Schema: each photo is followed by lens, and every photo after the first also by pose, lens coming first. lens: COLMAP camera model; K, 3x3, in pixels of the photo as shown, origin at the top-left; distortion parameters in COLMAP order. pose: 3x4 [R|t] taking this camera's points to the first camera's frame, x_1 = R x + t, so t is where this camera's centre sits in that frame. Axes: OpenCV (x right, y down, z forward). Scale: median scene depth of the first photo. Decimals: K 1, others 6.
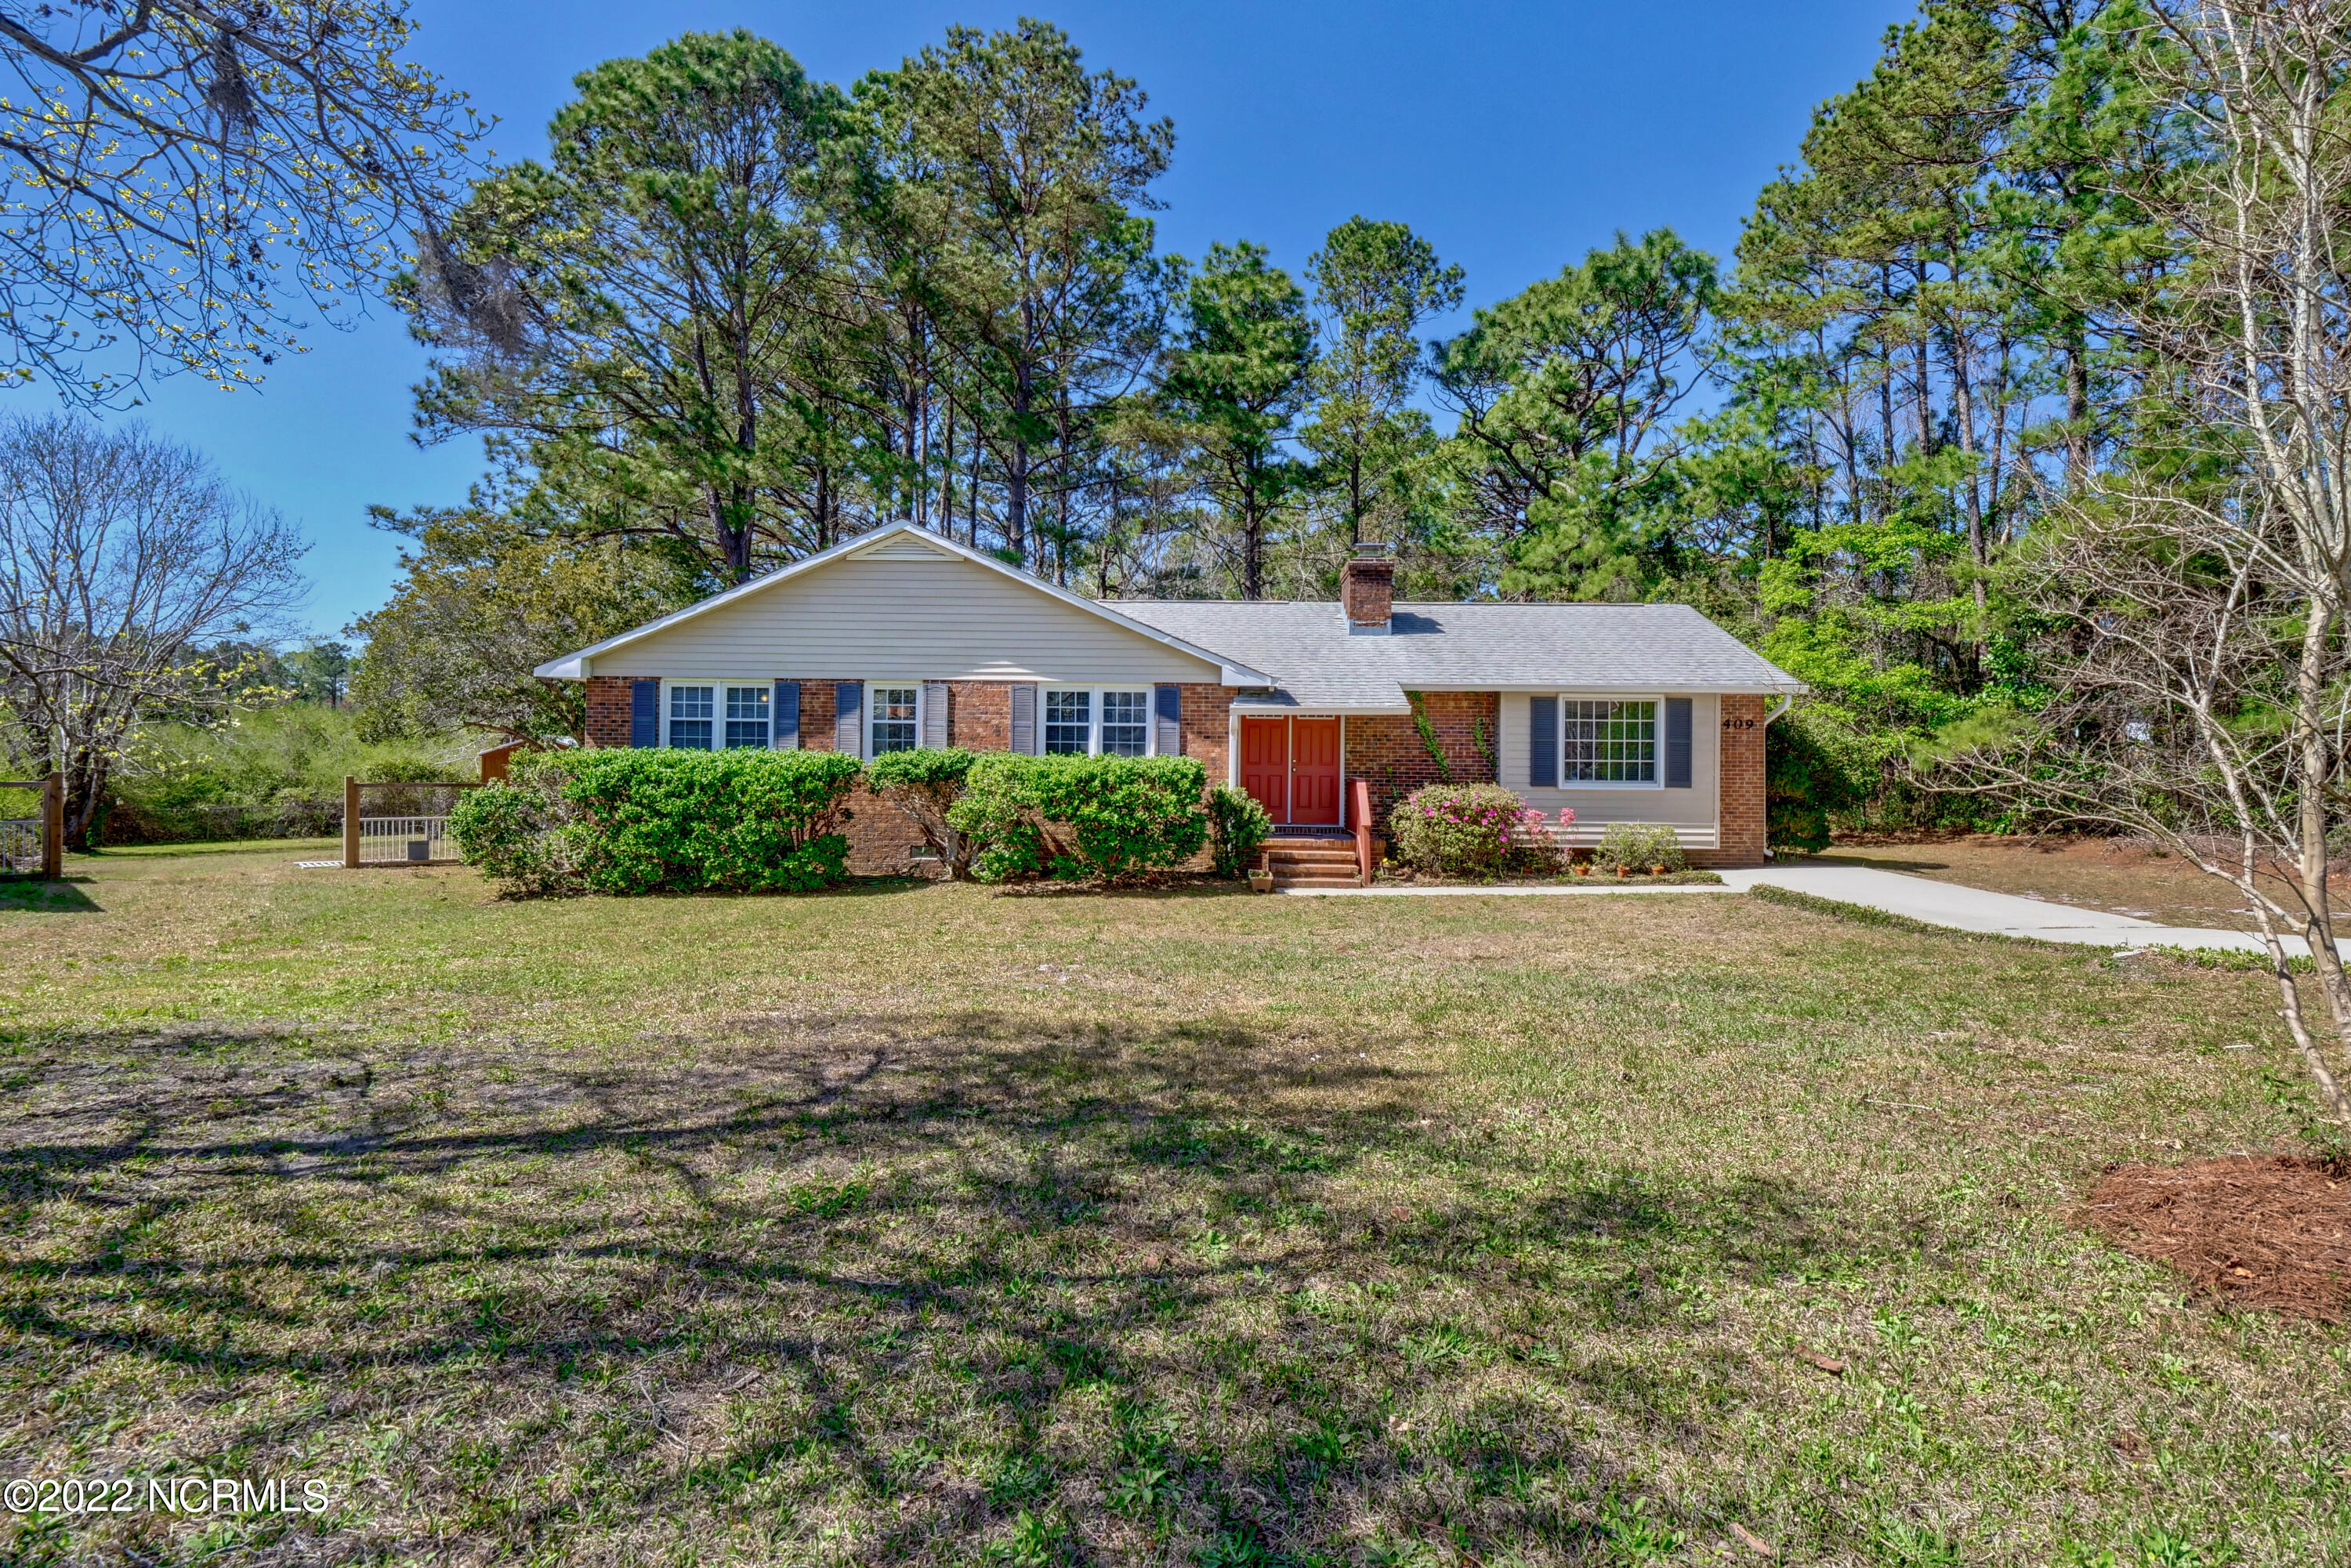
lens RADIAL K [[1145.0, 0, 1181.3], [0, 1145.0, 751.2], [0, 0, 1]] dist [-0.013968, 0.000233]
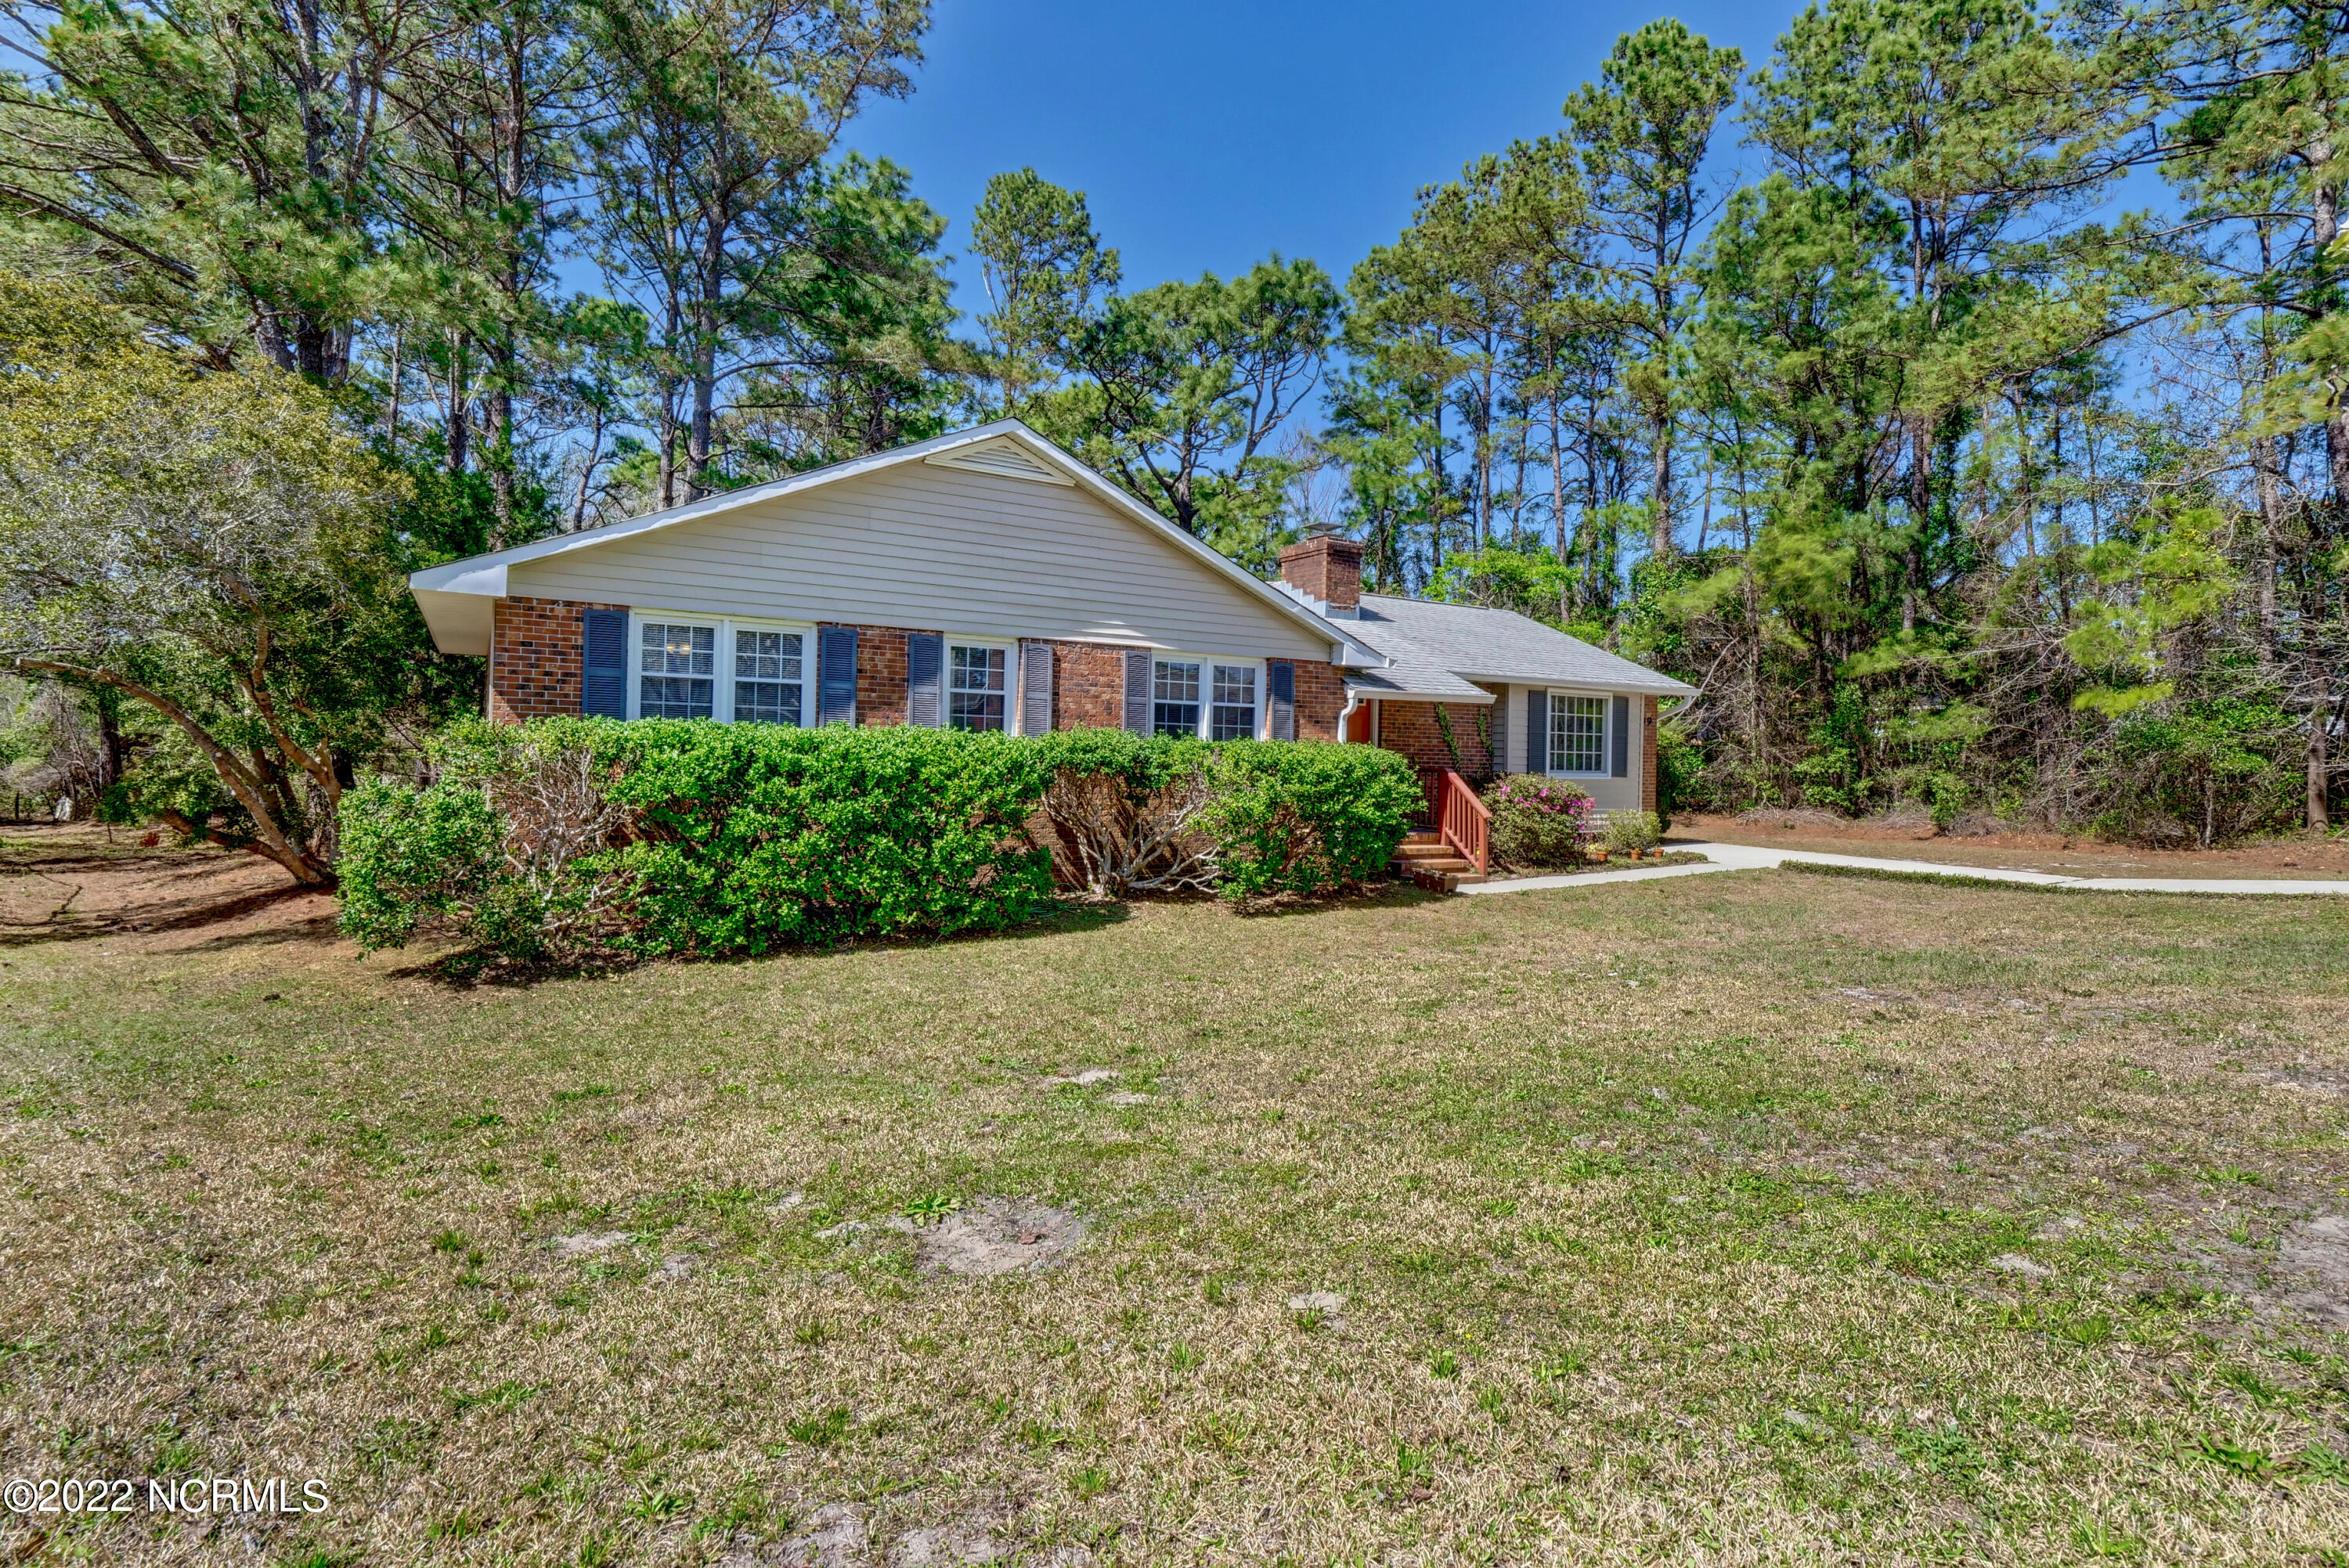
lens RADIAL K [[1143.9, 0, 1180.3], [0, 1143.9, 751.3], [0, 0, 1]] dist [-0.013968, 0.000233]
pose [[0.837264, 0.008324, 0.546735, -0.546369], [-0.014344, 0.999874, 0.006743, 0.005918], [-0.546610, -0.013488, 0.837278, 0.310198]]
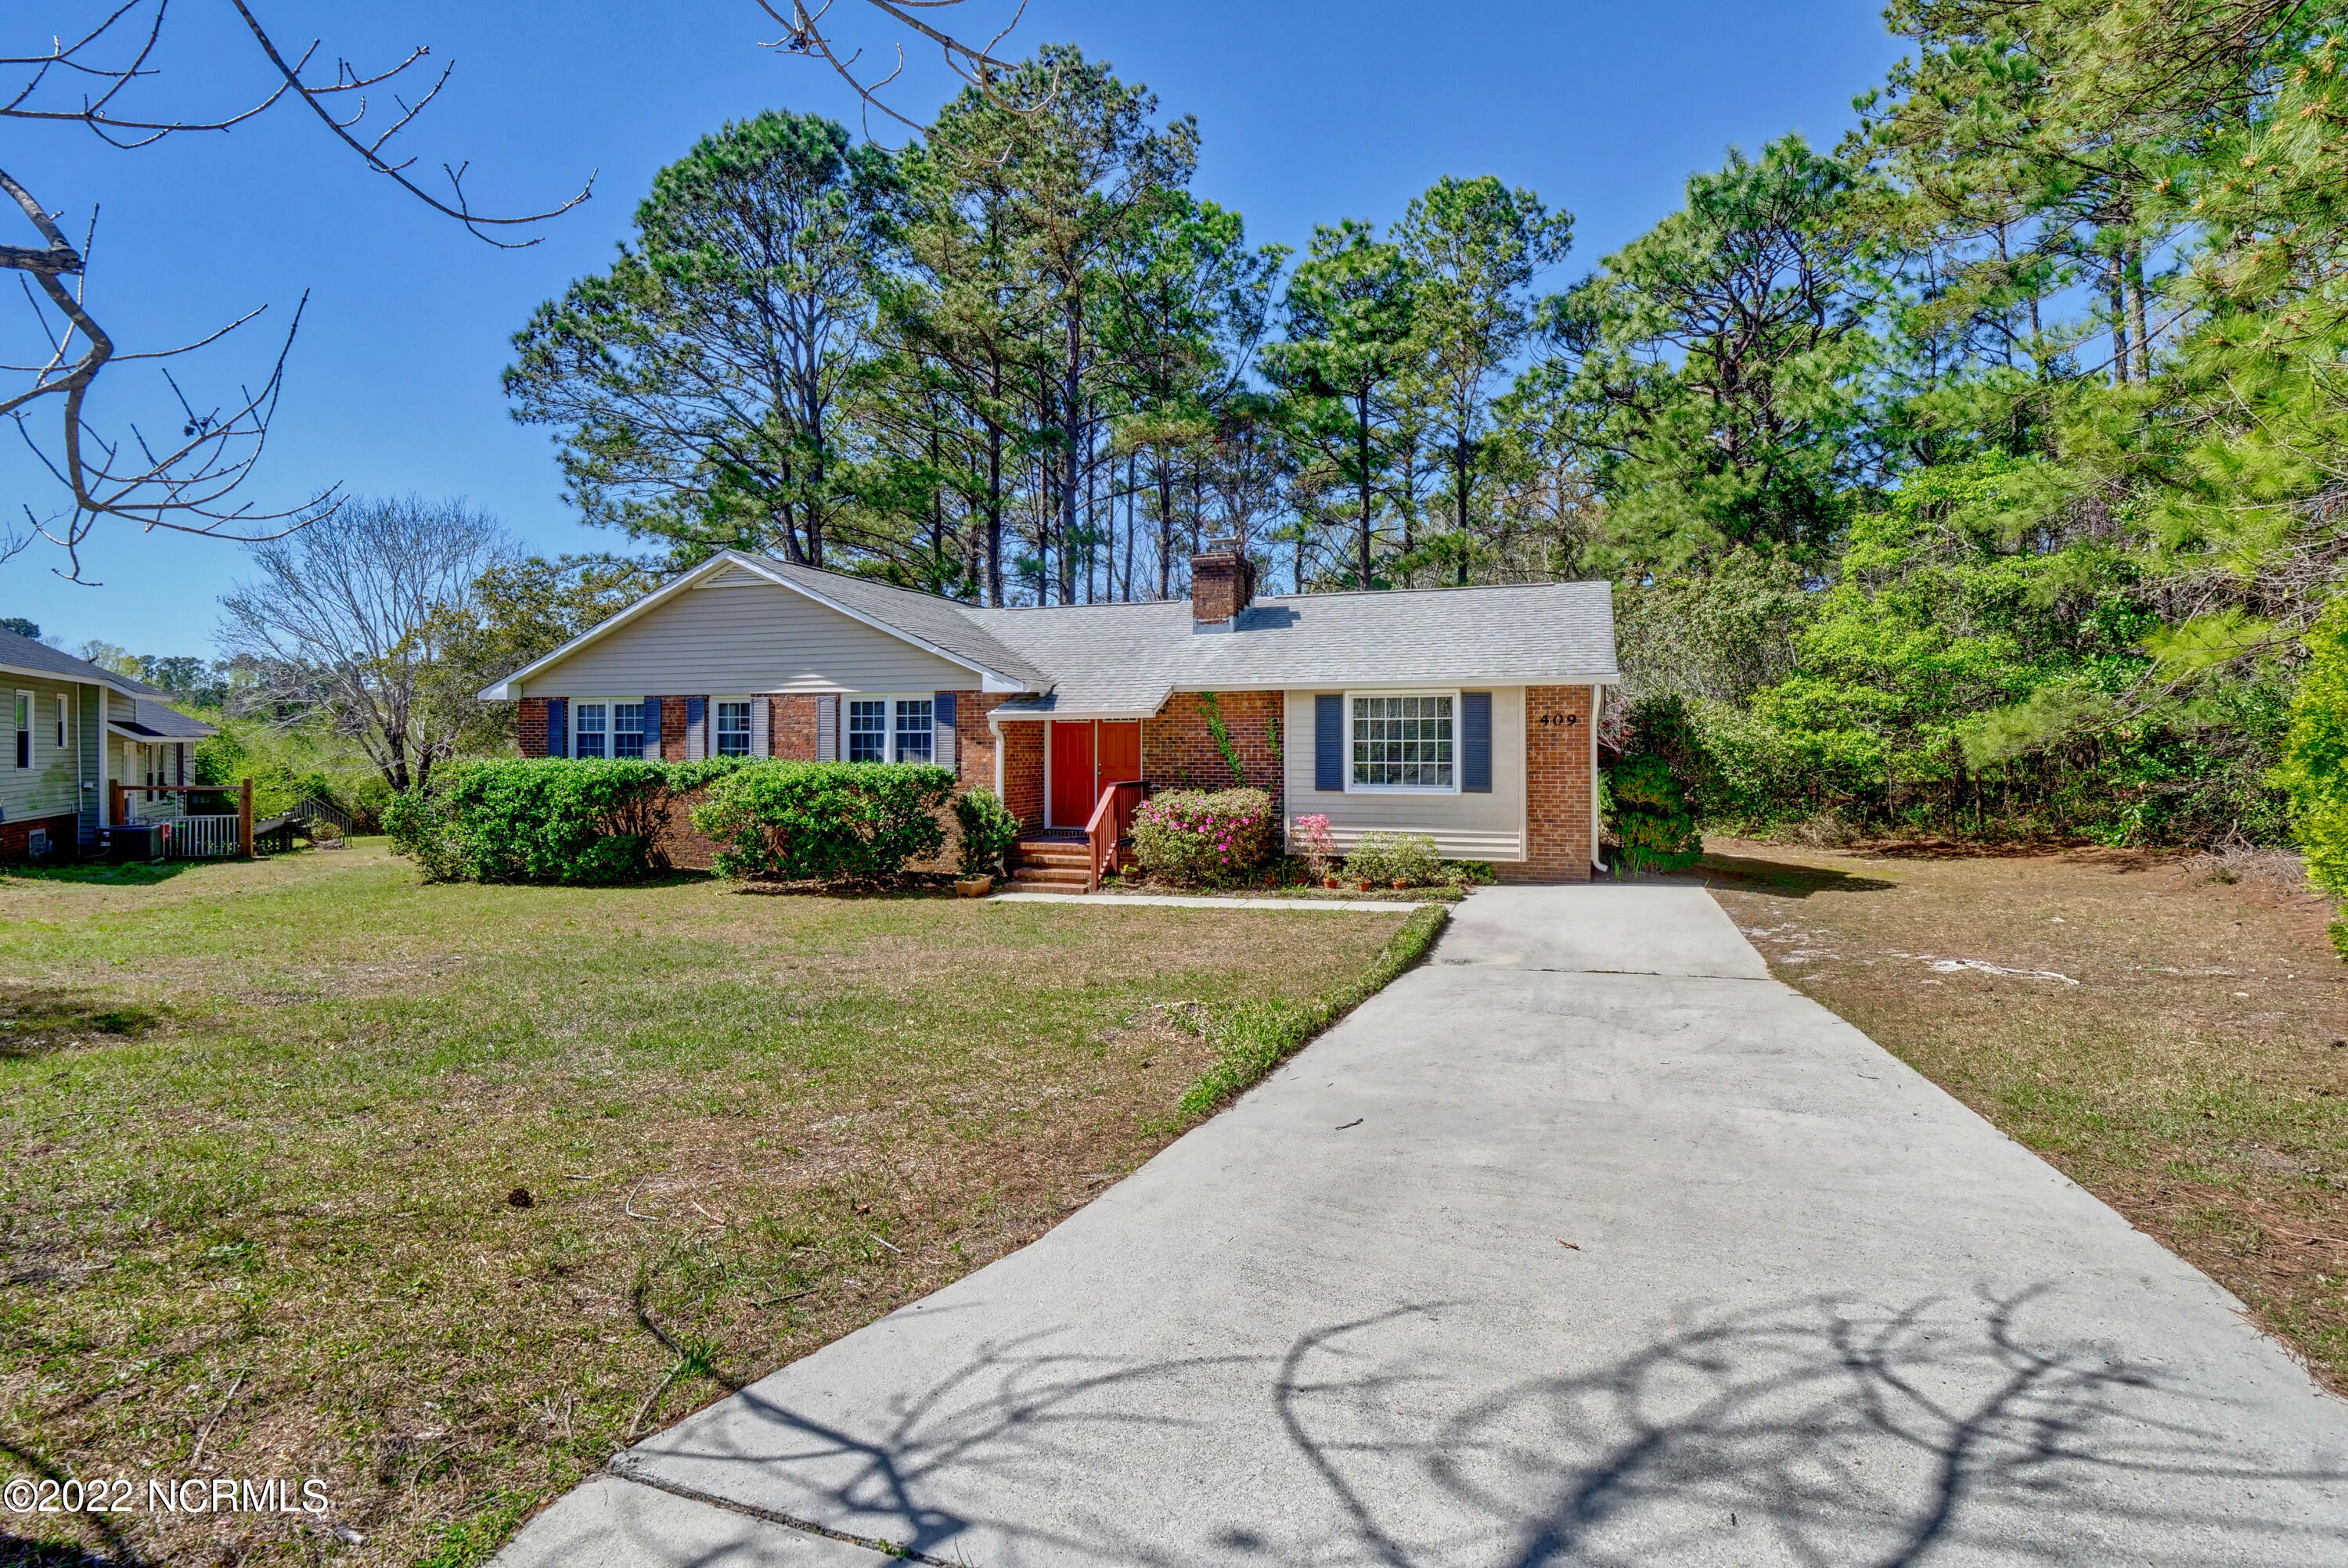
lens RADIAL K [[1143.4, 0, 1179.8], [0, 1143.4, 751.3], [0, 0, 1]] dist [-0.013968, 0.000233]
pose [[0.951016, -0.010026, -0.308978, 0.503778], [0.012251, 0.999911, 0.005262, -0.007872], [0.308898, -0.008790, 0.951055, 0.081323]]
